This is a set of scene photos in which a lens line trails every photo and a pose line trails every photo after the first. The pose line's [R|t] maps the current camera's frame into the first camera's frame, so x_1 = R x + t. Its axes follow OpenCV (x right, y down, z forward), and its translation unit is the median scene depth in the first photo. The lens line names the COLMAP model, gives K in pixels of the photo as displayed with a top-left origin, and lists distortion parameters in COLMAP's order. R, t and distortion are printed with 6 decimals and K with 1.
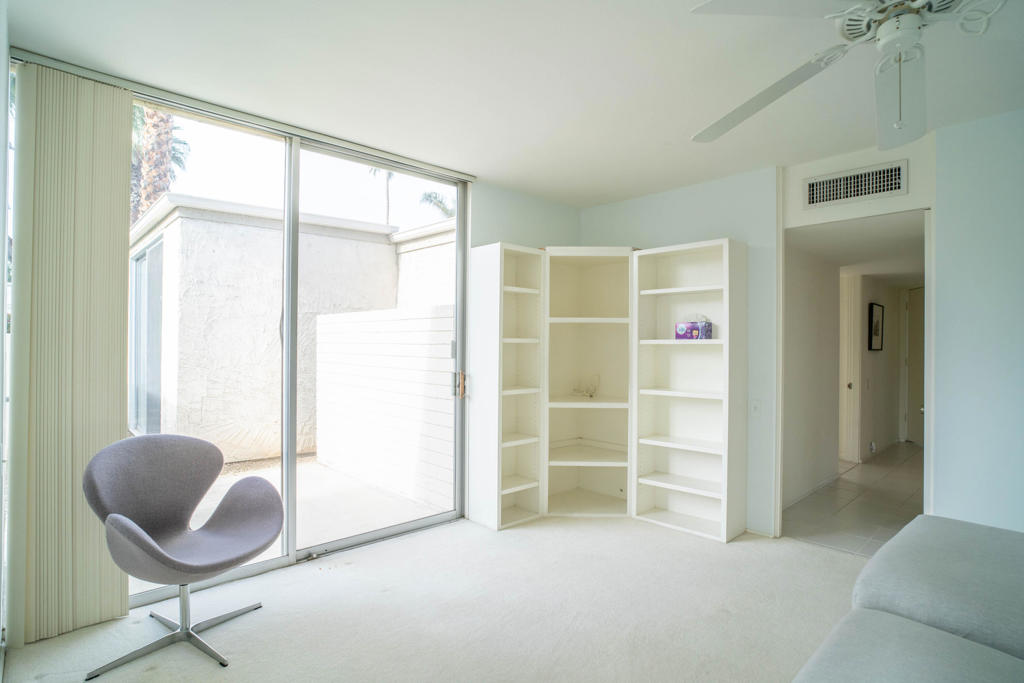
lens RADIAL K [[531.0, 0, 514.6], [0, 531.0, 345.4], [0, 0, 1]] dist [-0.042444, 0.017468]
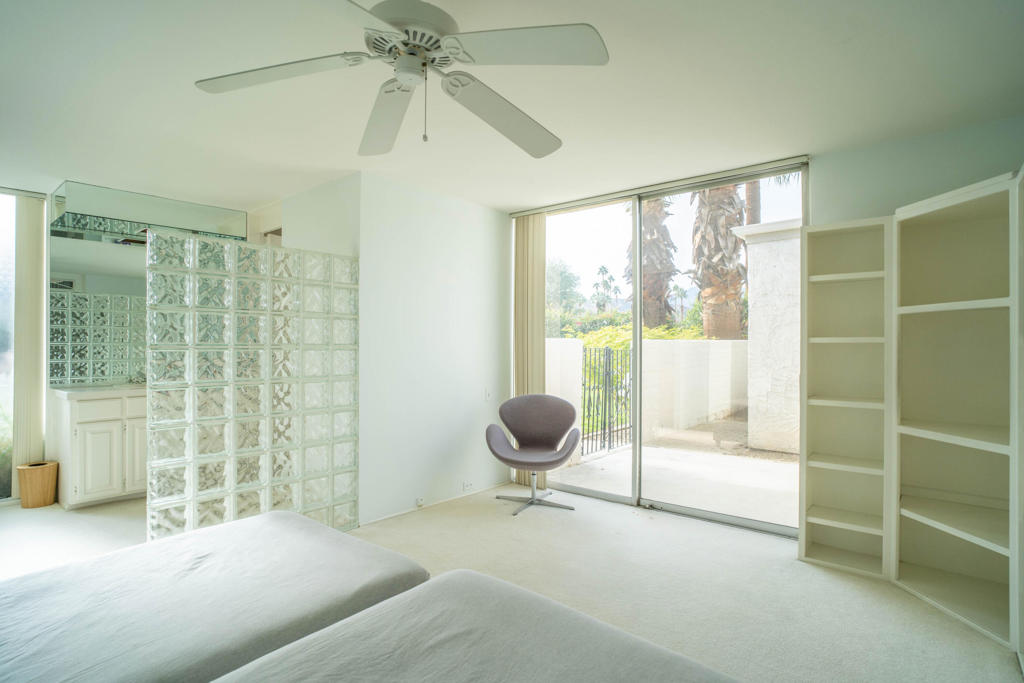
lens RADIAL K [[531.0, 0, 515.4], [0, 531.0, 342.3], [0, 0, 1]] dist [-0.042444, 0.017468]
pose [[0.114150, -0.011274, -0.993400, 0.705716], [-0.003728, 0.999924, -0.011776, 0.005445], [0.993456, 0.005048, 0.114100, 0.405755]]
